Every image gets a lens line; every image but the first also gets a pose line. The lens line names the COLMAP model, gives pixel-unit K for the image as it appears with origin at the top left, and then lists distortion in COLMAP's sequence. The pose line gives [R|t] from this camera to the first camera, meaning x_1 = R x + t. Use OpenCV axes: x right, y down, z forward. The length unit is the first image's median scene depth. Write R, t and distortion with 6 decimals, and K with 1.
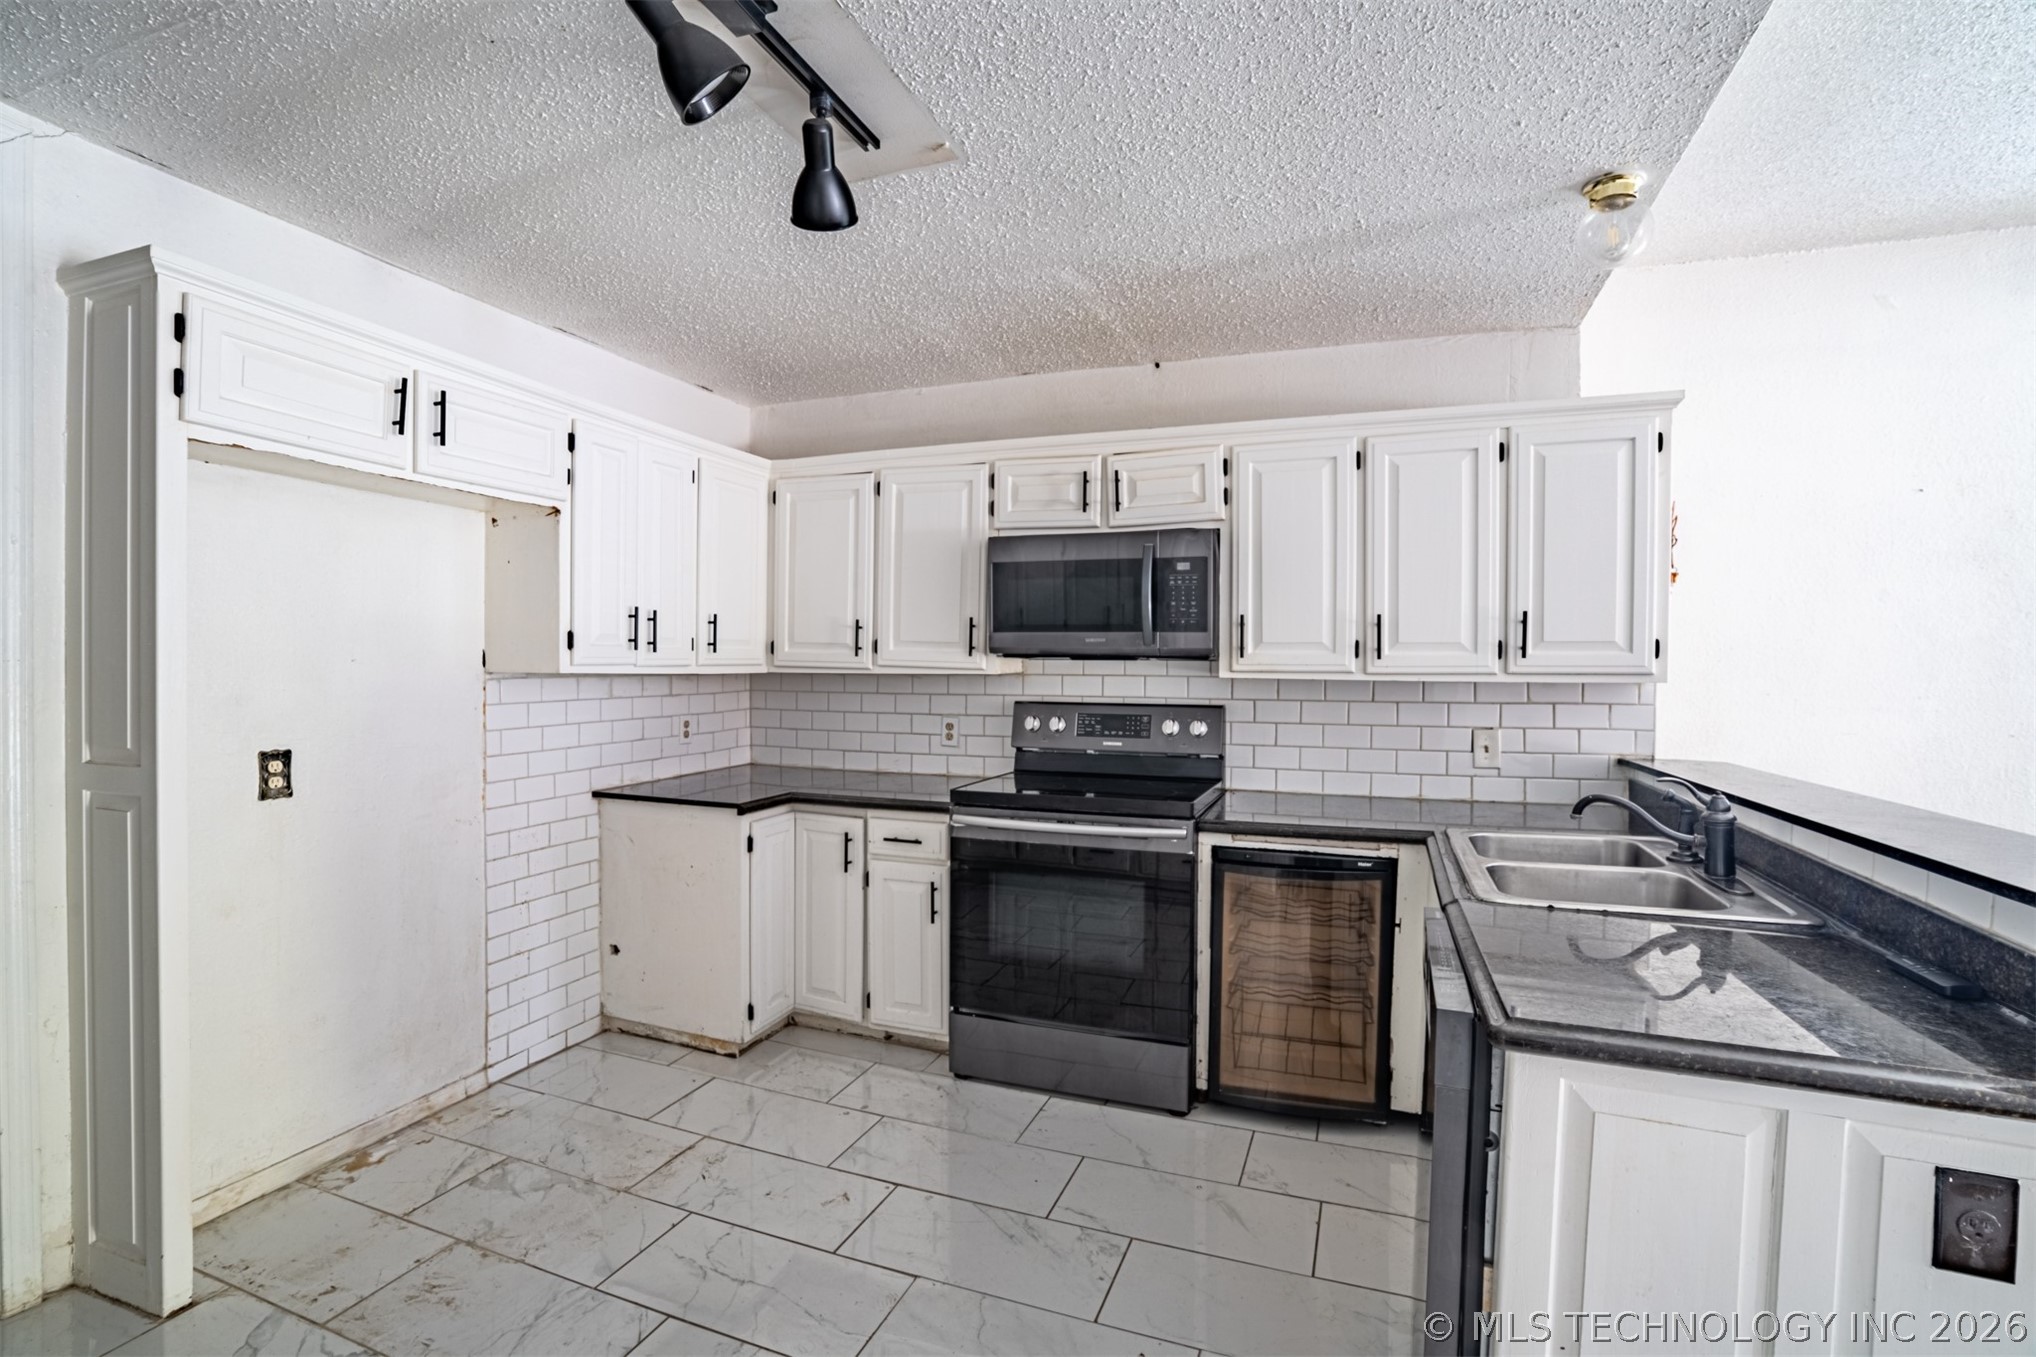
lens RADIAL K [[955.6, 0, 1014.8], [0, 955.6, 674.2], [0, 0, 1]] dist [-0.023430, 0.004936]
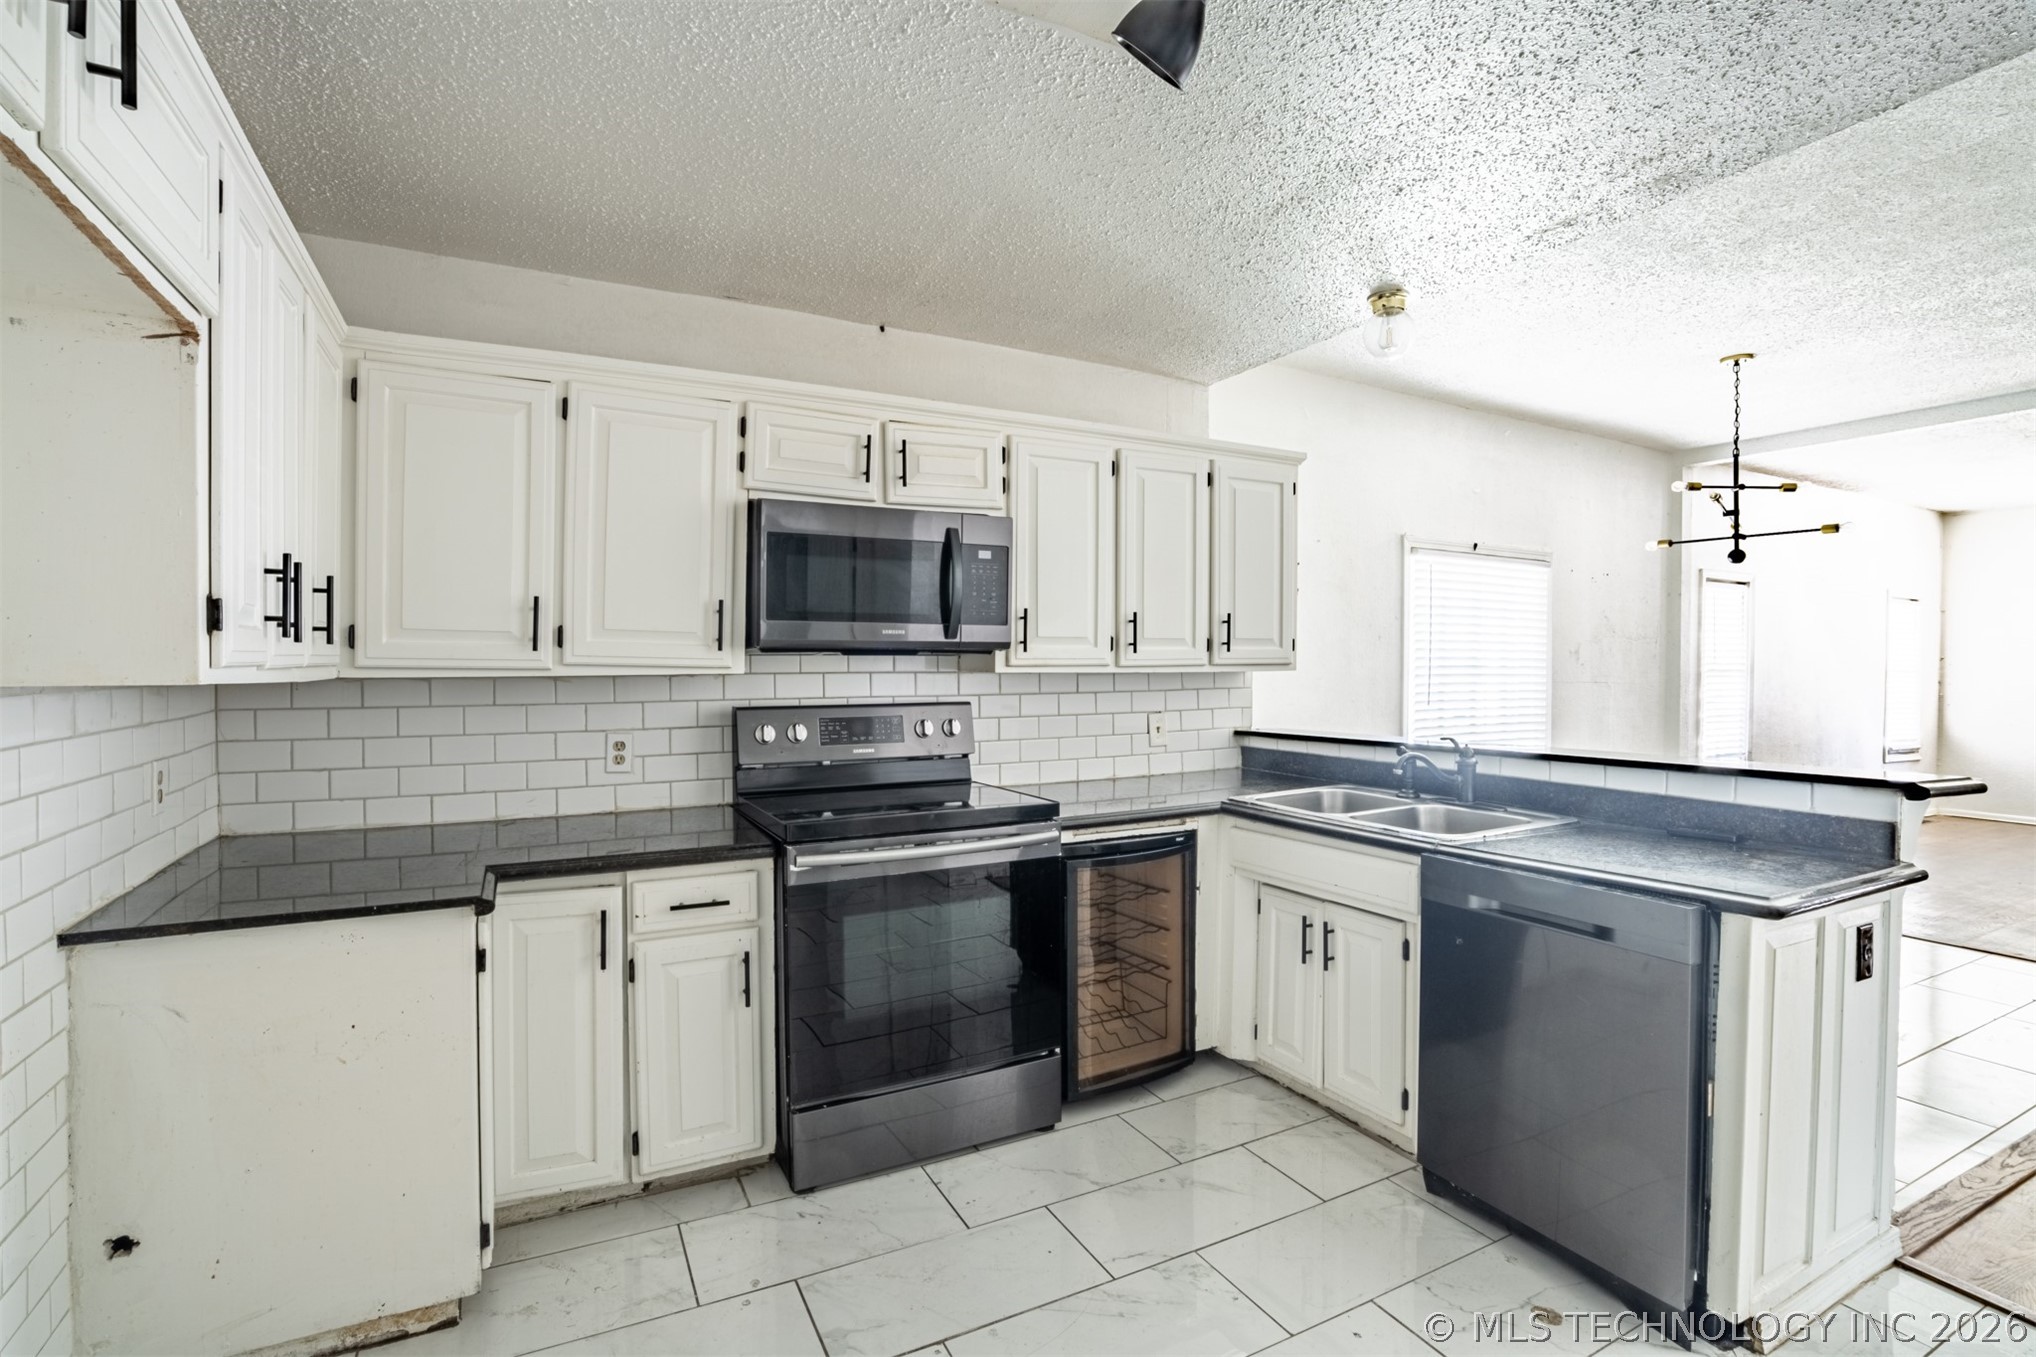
lens RADIAL K [[955.6, 0, 1025.9], [0, 955.6, 669.5], [0, 0, 1]] dist [-0.023430, 0.004936]
pose [[0.669704, -0.015130, 0.742474, -0.467742], [0.015243, 0.999862, 0.006626, -0.005348], [-0.742471, 0.006880, 0.669842, 0.318955]]
